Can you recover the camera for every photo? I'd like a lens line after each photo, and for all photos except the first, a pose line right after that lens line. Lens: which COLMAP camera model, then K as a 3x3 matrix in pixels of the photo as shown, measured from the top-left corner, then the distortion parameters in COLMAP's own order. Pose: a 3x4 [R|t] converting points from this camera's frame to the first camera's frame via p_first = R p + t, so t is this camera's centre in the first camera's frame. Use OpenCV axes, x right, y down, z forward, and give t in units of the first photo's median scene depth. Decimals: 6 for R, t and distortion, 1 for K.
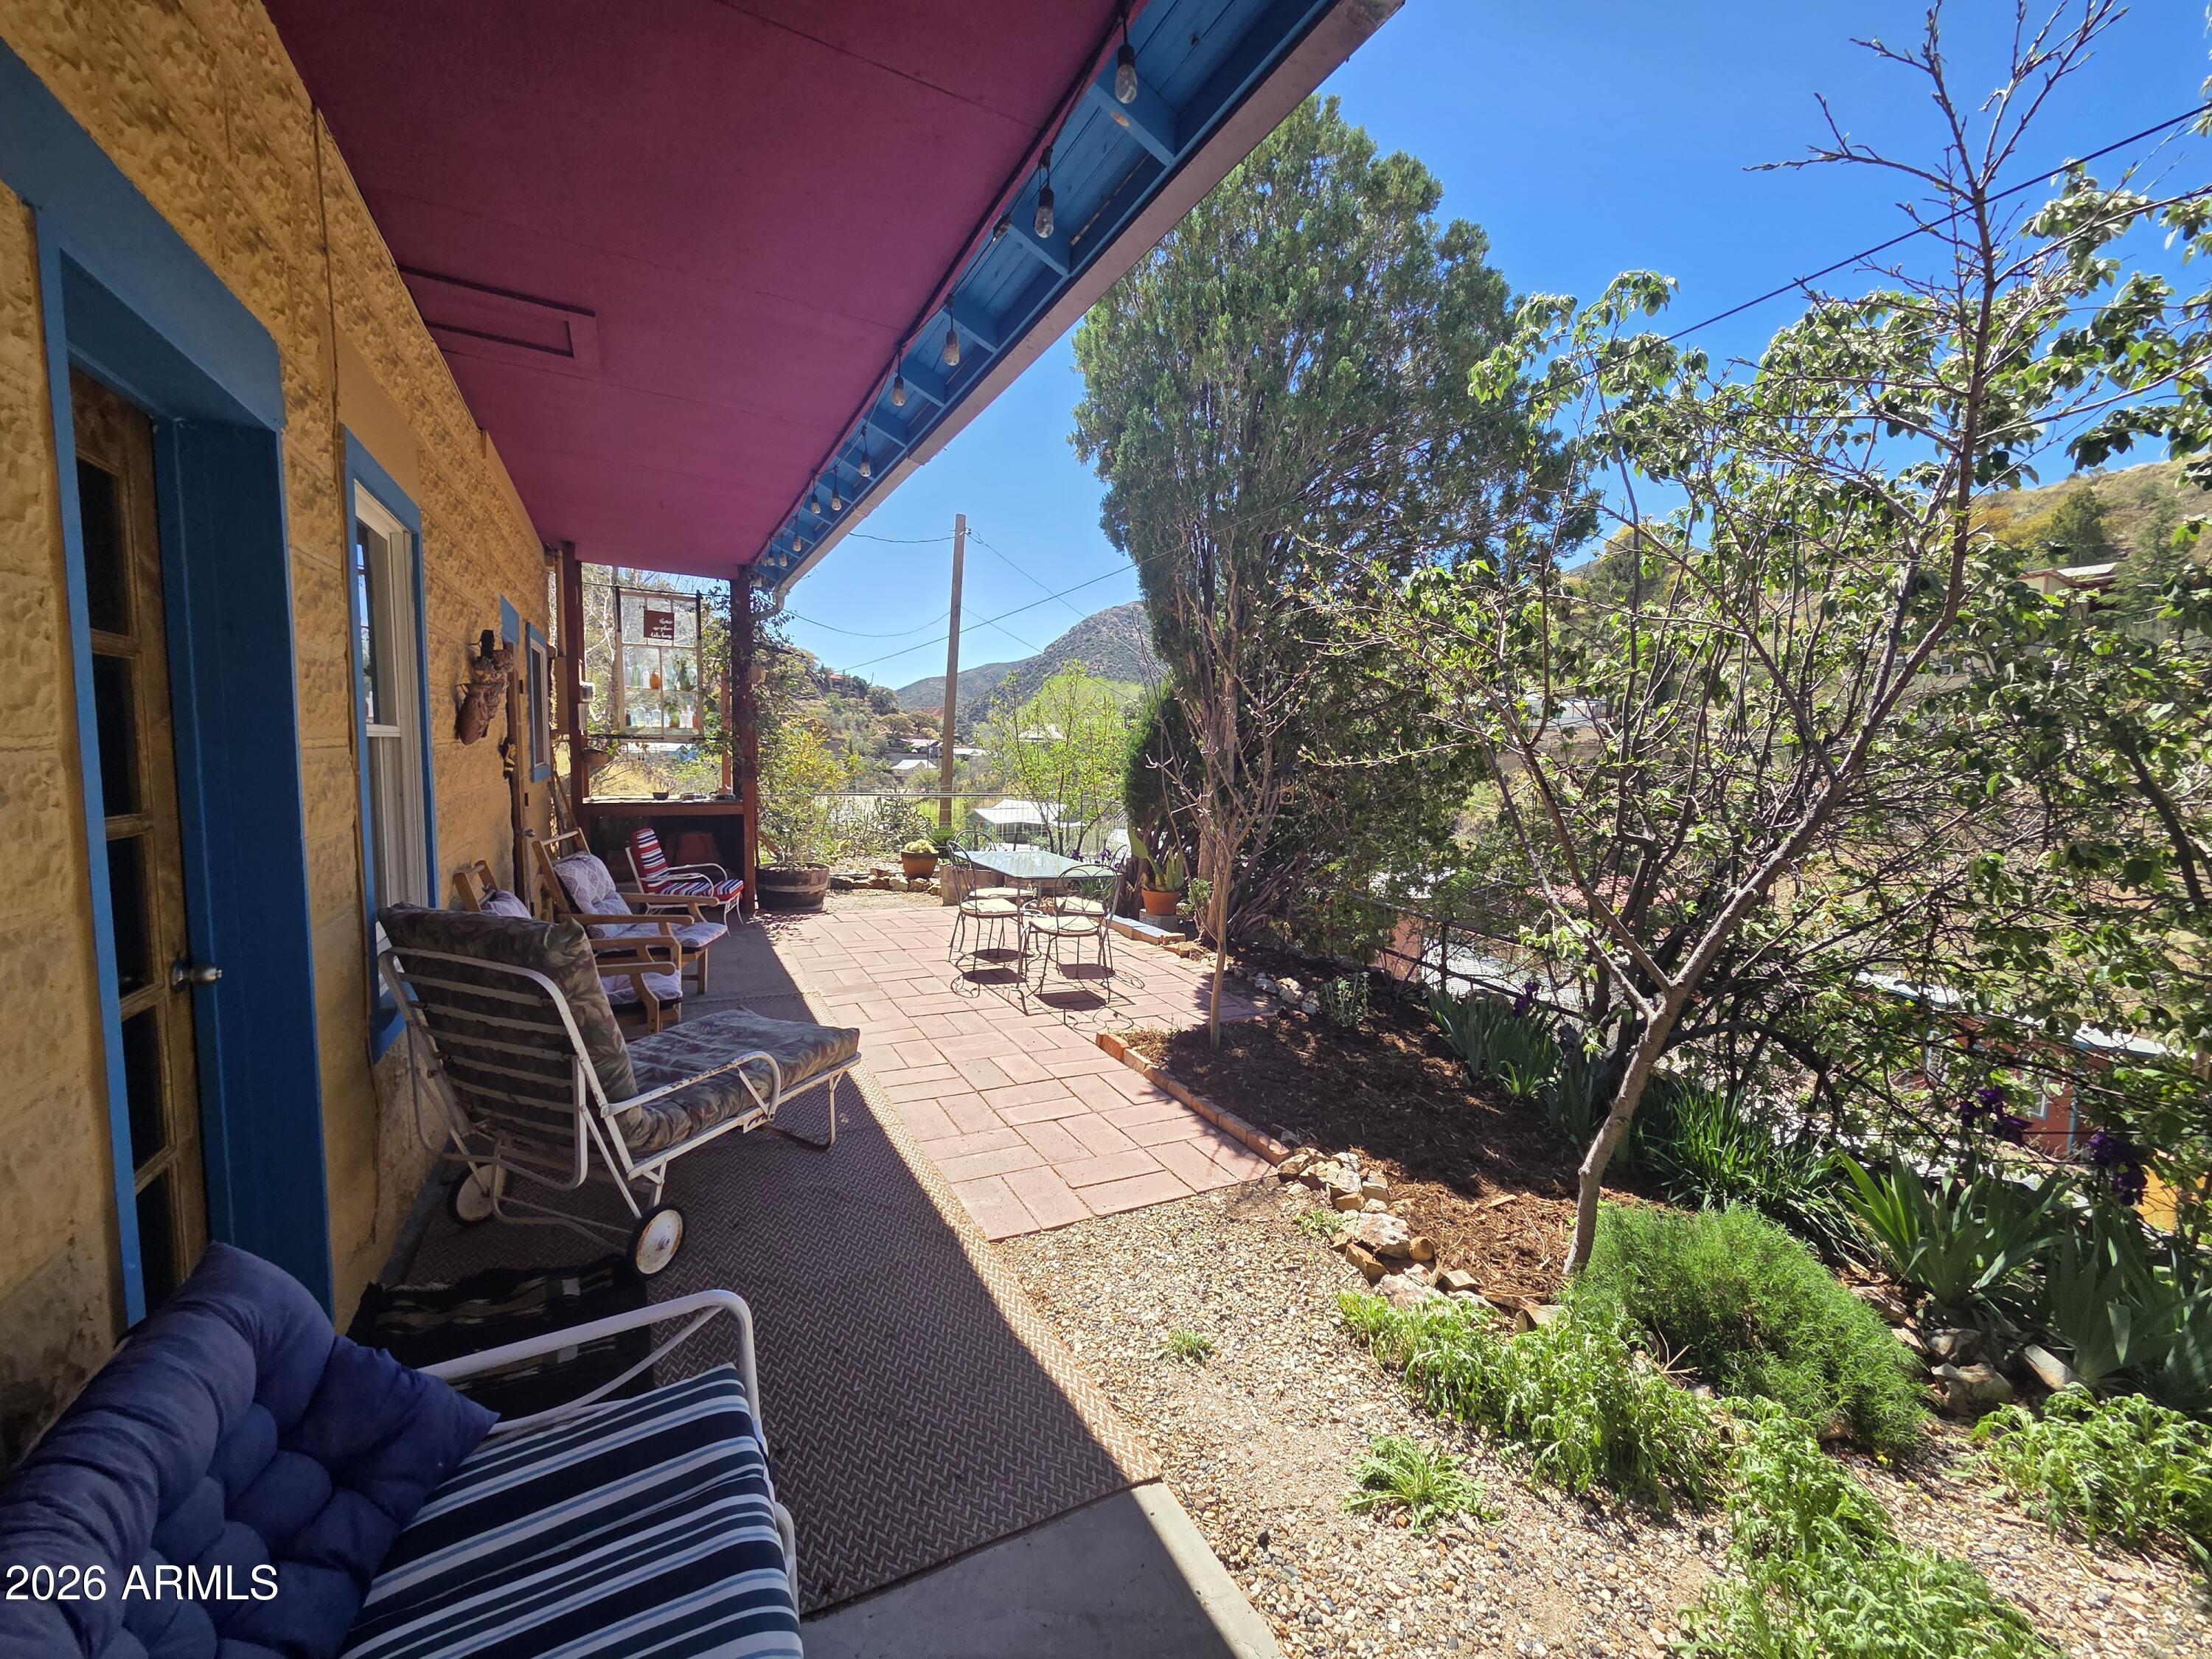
lens RADIAL K [[890.7, 0, 1106.0], [0, 890.7, 829.5], [0, 0, 1]] dist [0.002213, -0.000045]
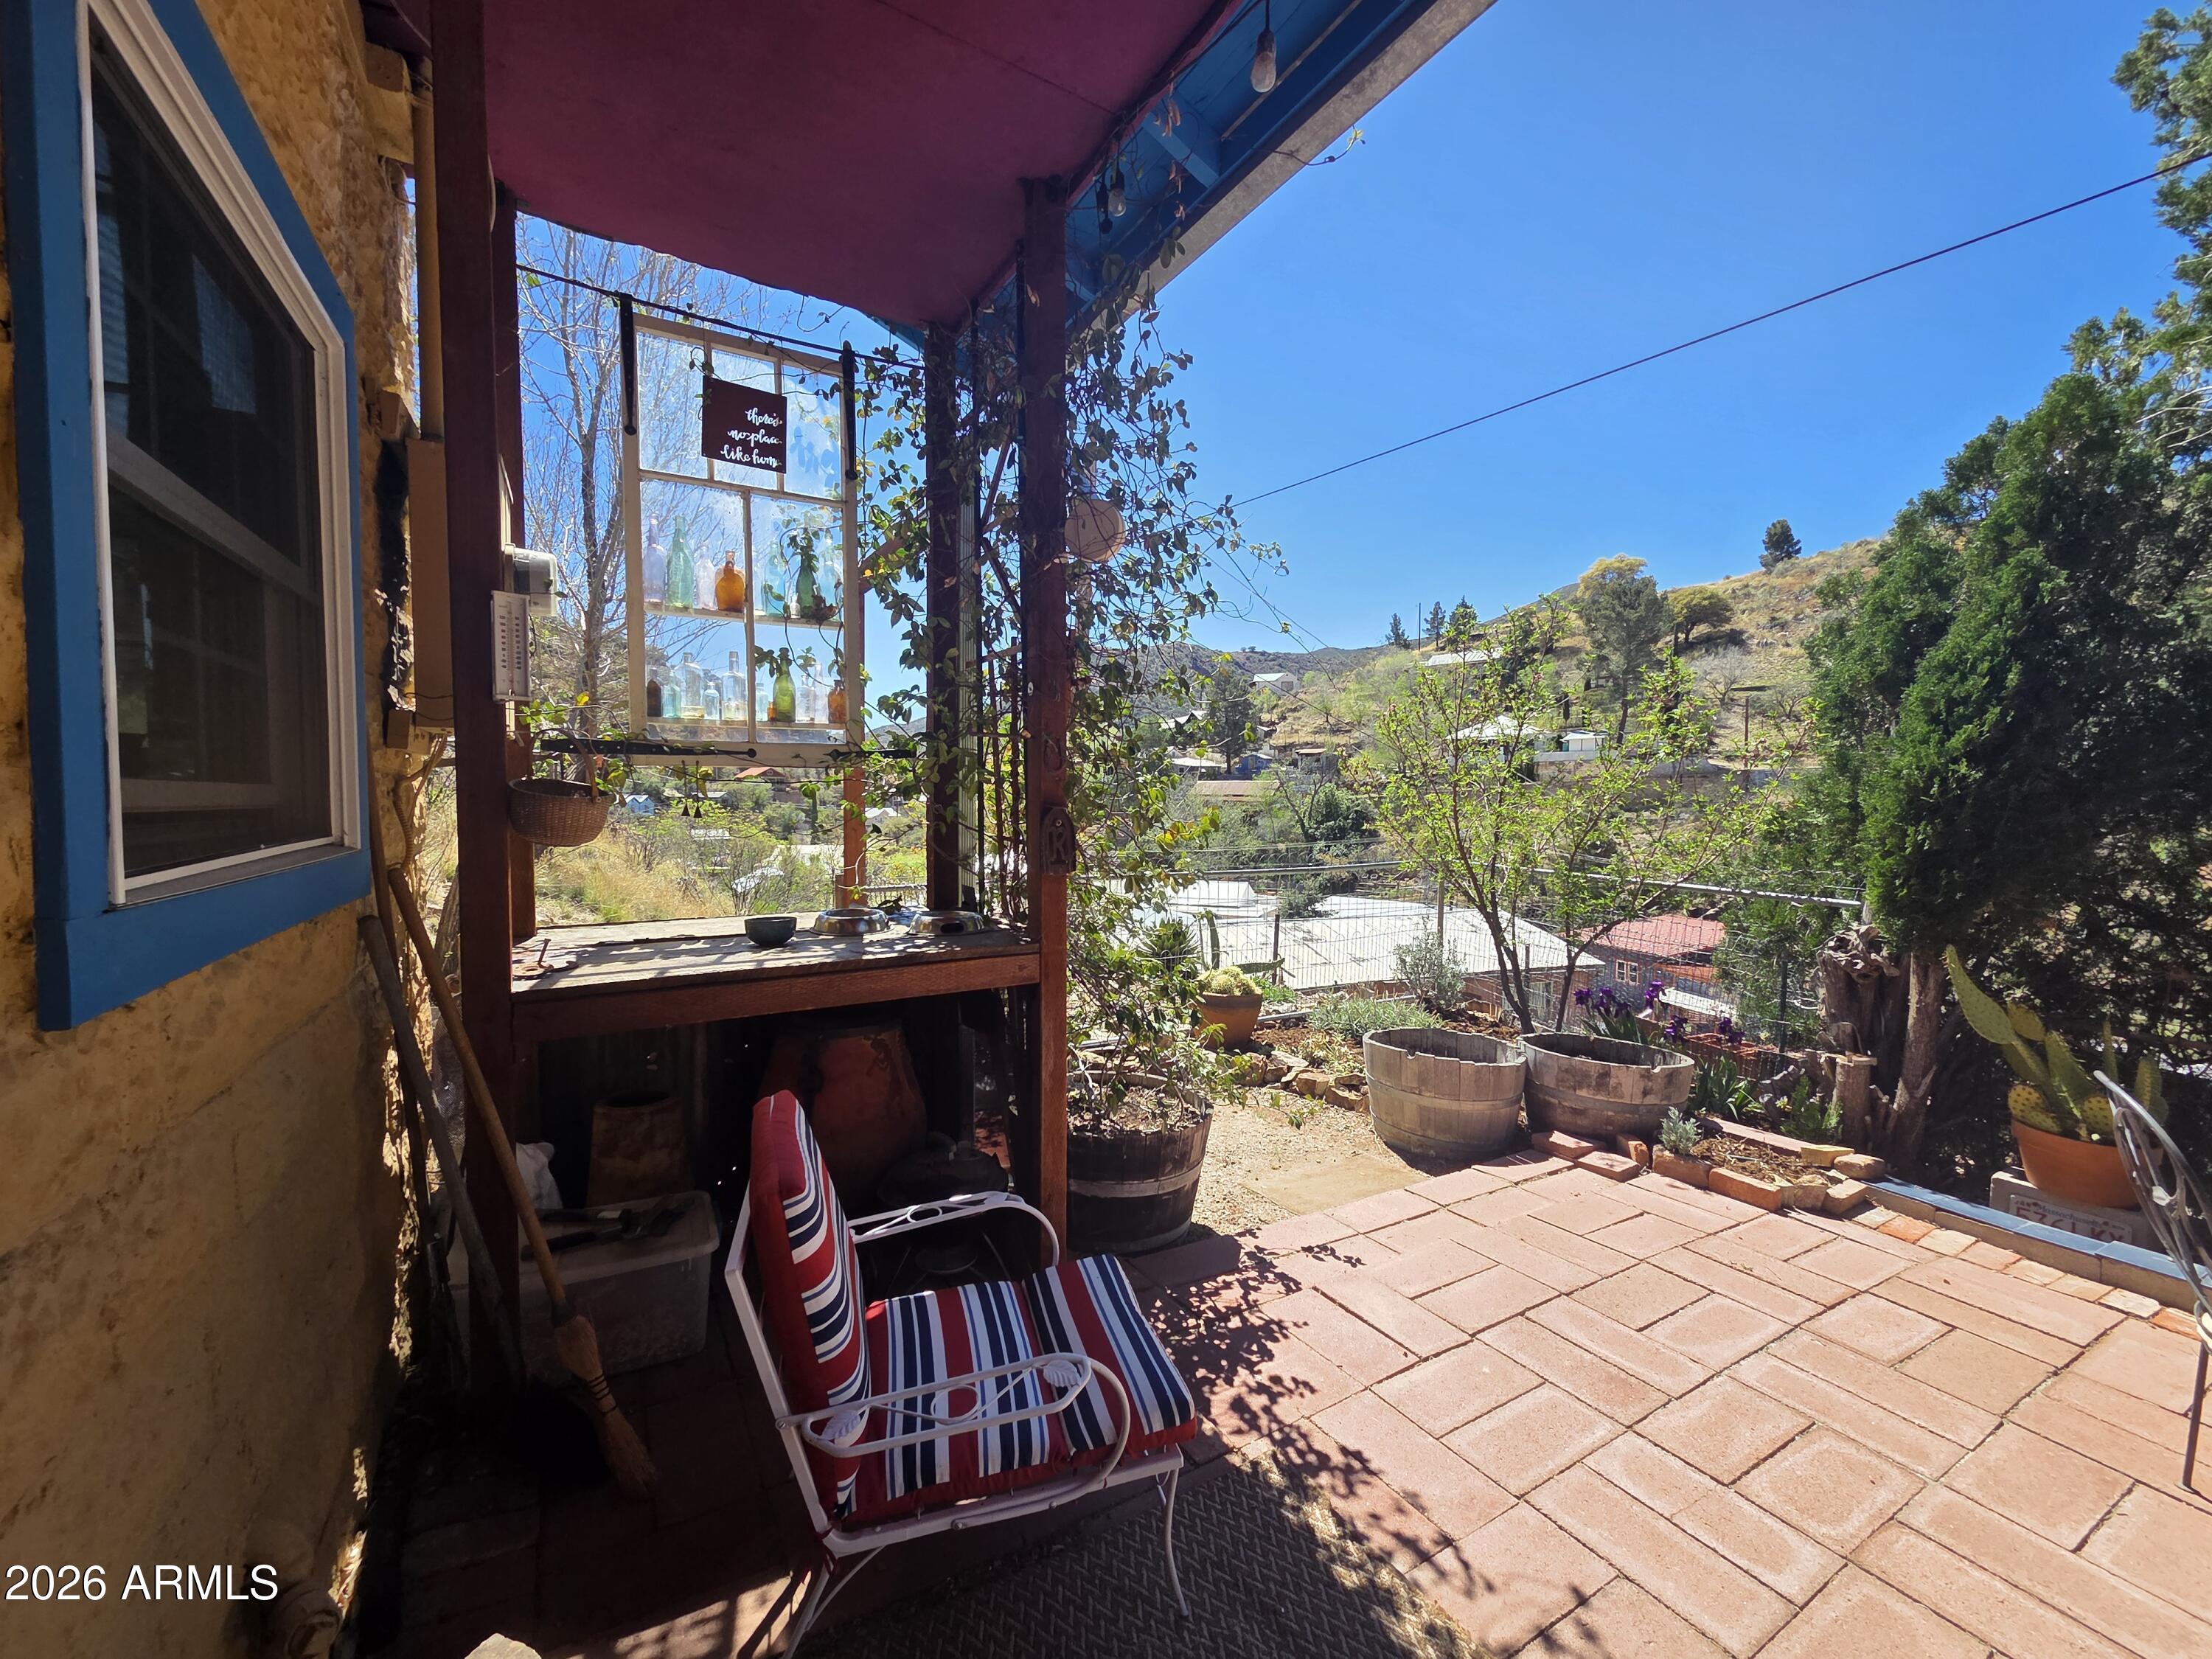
lens RADIAL K [[907.9, 0, 1106.0], [0, 907.9, 829.5], [0, 0, 1]] dist [0.000070, 0.000027]
pose [[0.997970, -0.018634, 0.060904, -0.384282], [0.021163, 0.998929, -0.041136, -0.055639], [-0.060073, 0.042342, 0.997296, 0.644331]]
